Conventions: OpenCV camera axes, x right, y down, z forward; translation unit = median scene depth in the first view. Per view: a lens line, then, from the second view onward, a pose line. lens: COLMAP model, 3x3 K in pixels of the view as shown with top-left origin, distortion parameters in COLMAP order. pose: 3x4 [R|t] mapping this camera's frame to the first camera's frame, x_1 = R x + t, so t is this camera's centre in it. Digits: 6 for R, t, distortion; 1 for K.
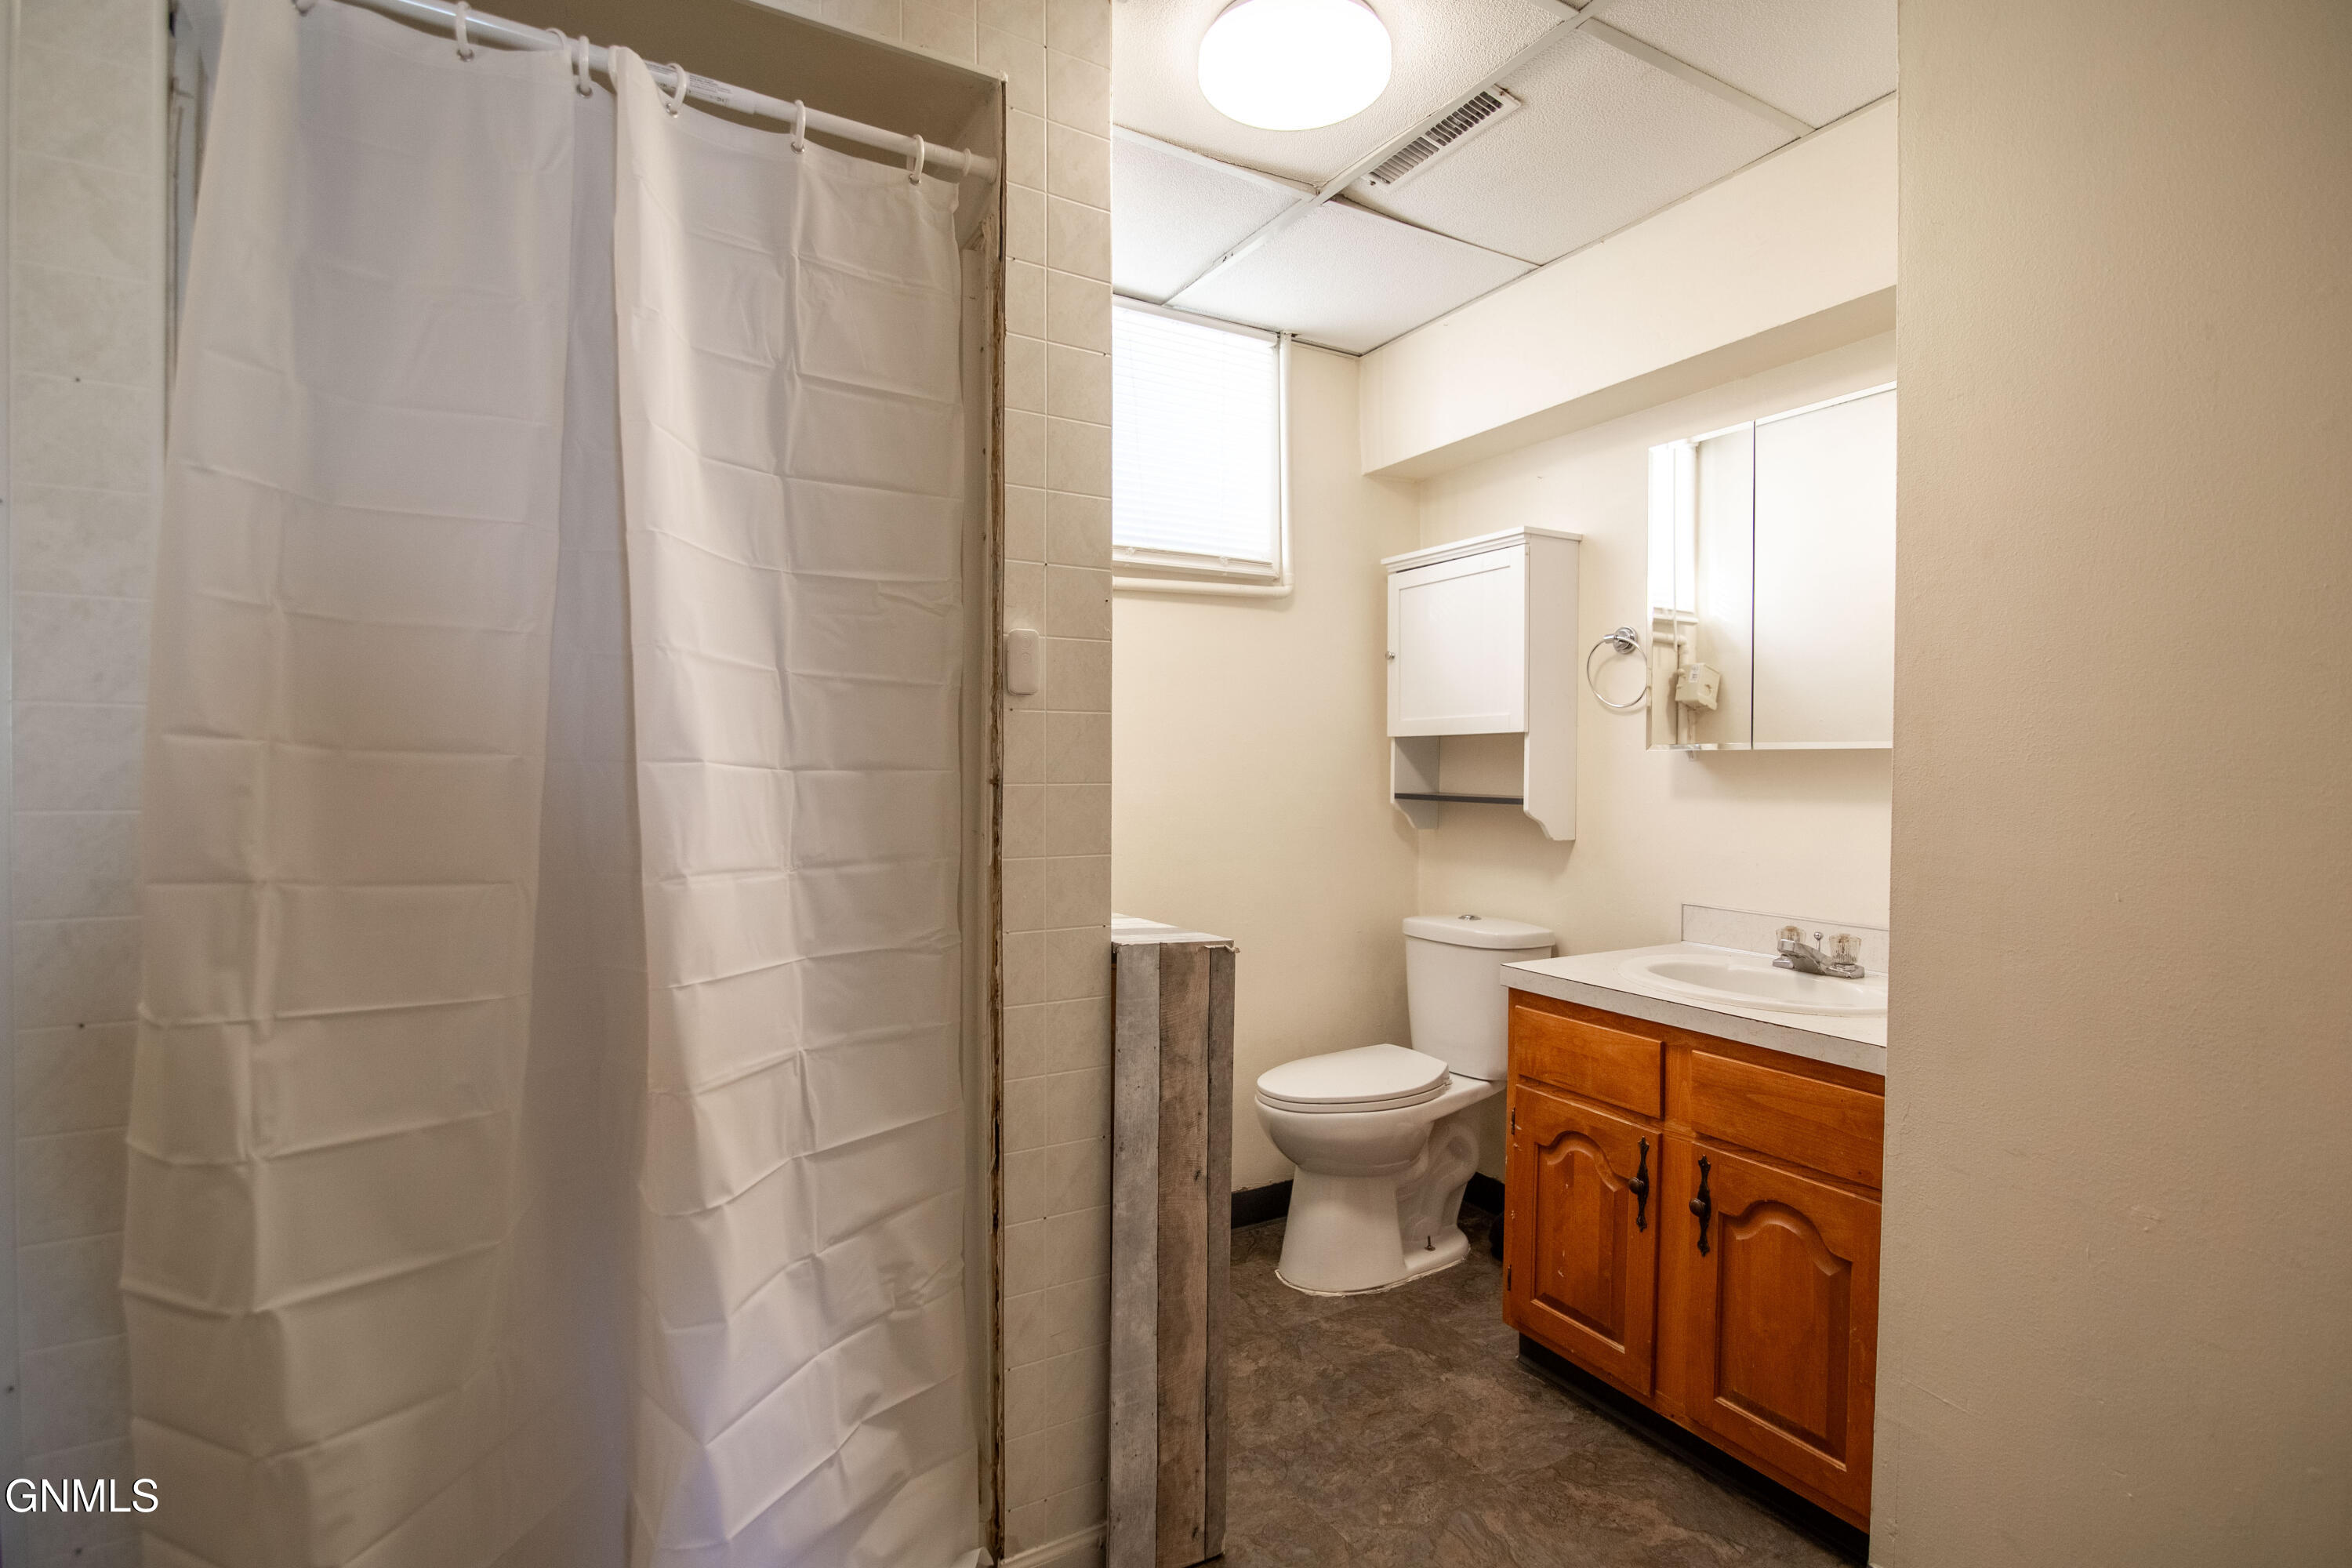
lens RADIAL K [[1096.3, 0, 1154.0], [0, 1096.3, 774.9], [0, 0, 1]] dist [-0.021039, 0.001411]
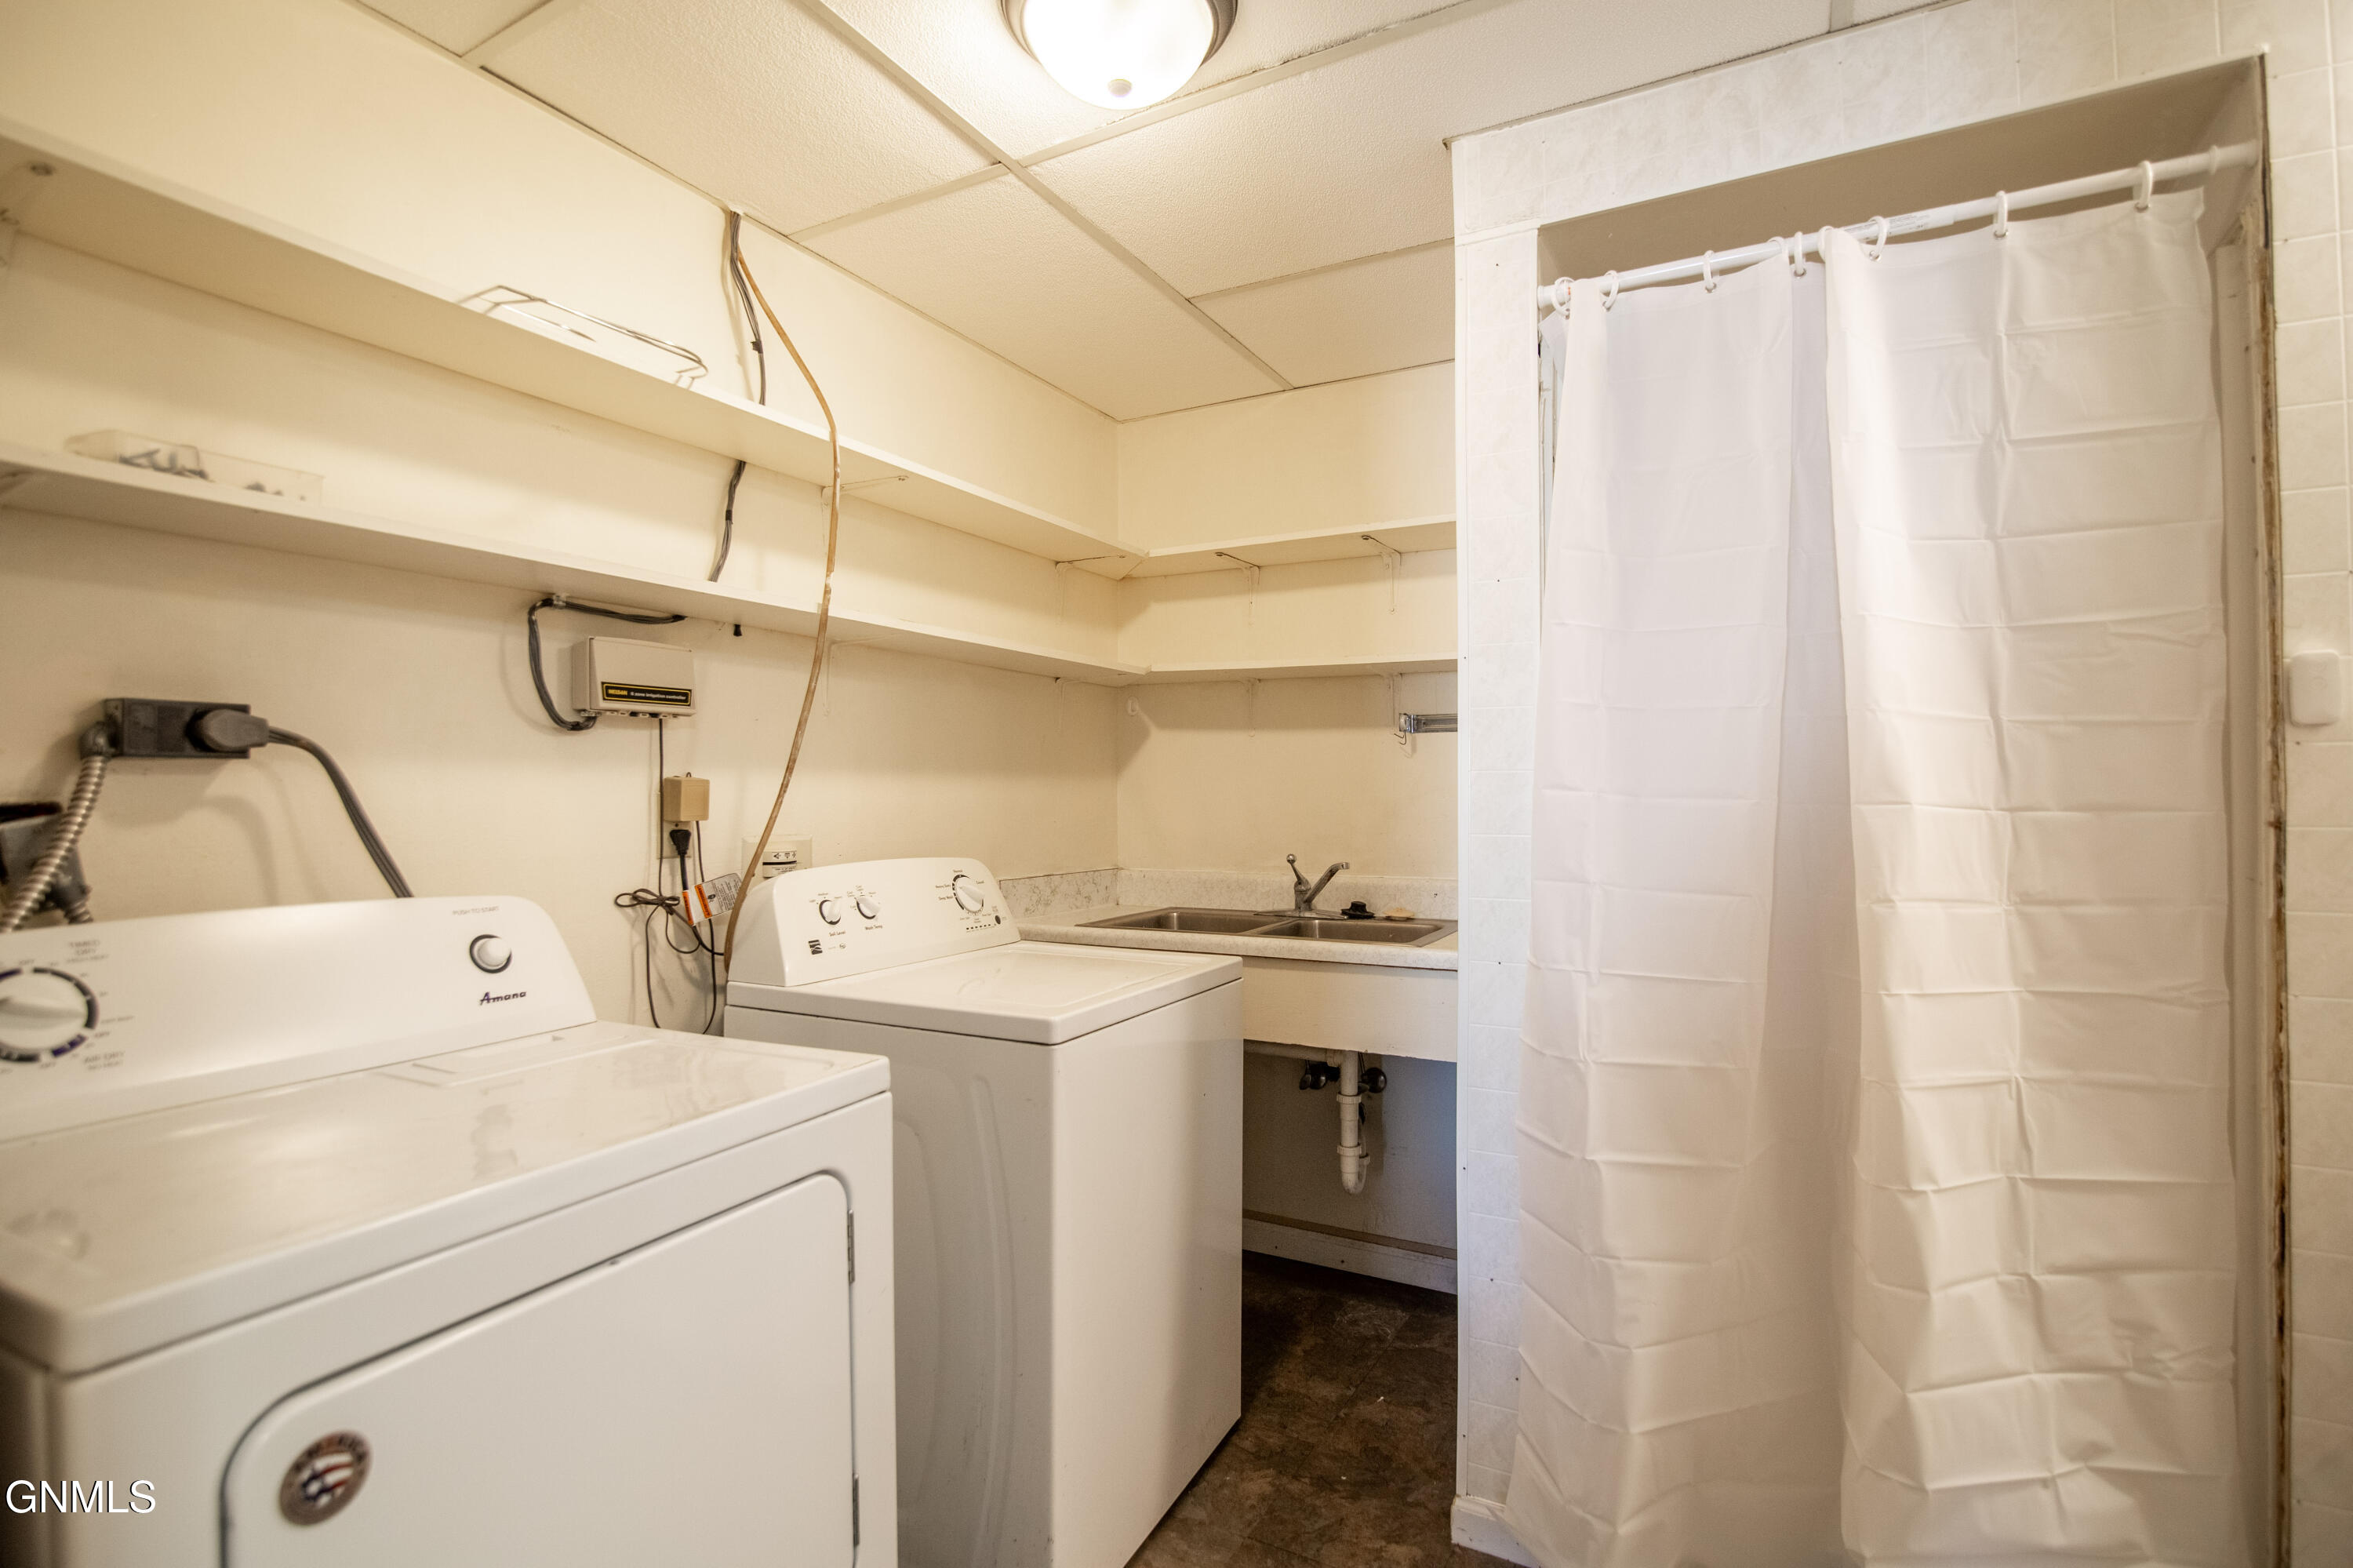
lens RADIAL K [[1096.8, 0, 1177.0], [0, 1096.8, 797.4], [0, 0, 1]] dist [-0.021039, 0.001411]
pose [[0.511211, -0.008621, -0.859412, 0.162540], [-0.003948, 0.999916, -0.012379, -0.001666], [0.859446, 0.009721, 0.511134, -0.235433]]
